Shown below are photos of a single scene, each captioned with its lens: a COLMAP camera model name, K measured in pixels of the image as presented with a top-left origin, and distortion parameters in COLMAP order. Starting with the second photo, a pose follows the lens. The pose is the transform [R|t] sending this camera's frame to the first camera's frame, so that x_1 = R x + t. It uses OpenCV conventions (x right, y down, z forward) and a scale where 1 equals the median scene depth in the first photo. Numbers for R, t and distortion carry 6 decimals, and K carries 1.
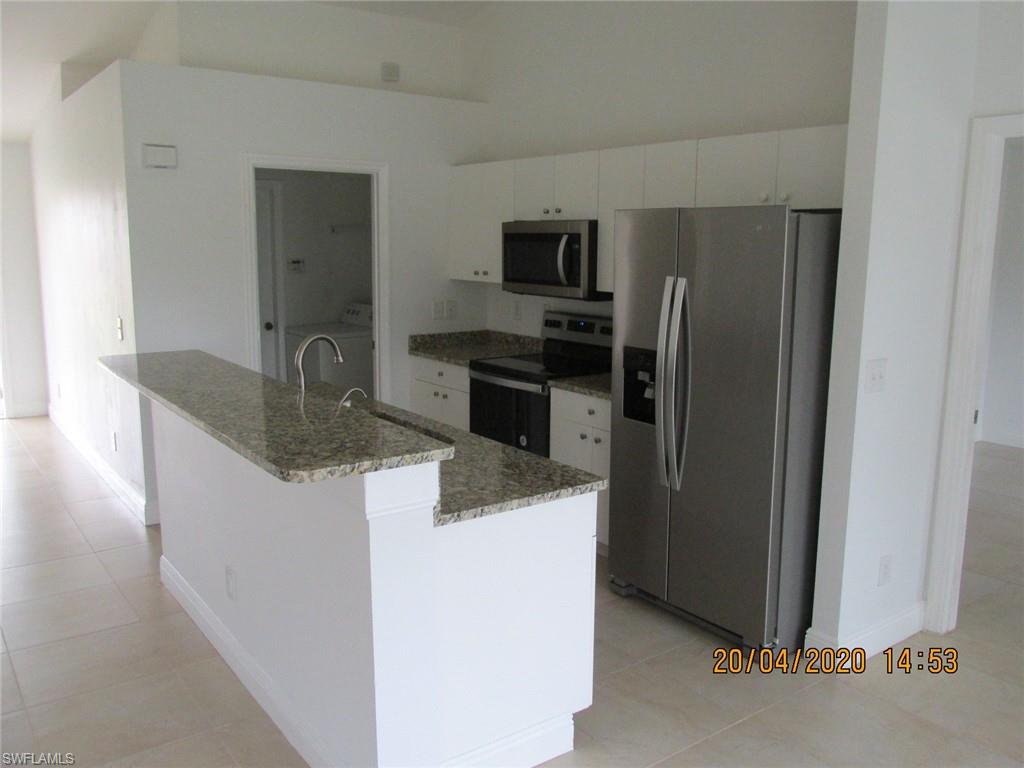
lens RADIAL K [[852.3, 0, 518.8], [0, 852.3, 382.6], [0, 0, 1]] dist [-0.023965, 0.002623]
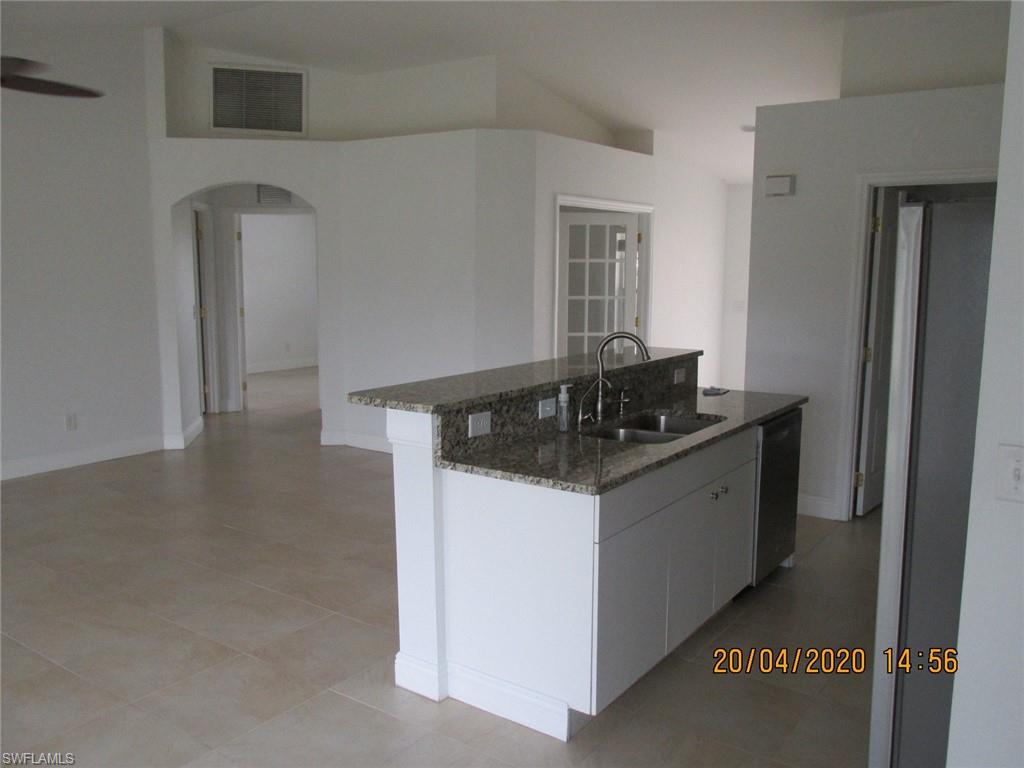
lens RADIAL K [[851.9, 0, 520.6], [0, 851.9, 382.4], [0, 0, 1]] dist [-0.030207, 0.001531]
pose [[0.315806, 0.125941, -0.940428, 1.073919], [-0.160515, 0.983957, 0.077867, -0.075163], [0.935148, 0.126362, 0.330955, 0.624358]]
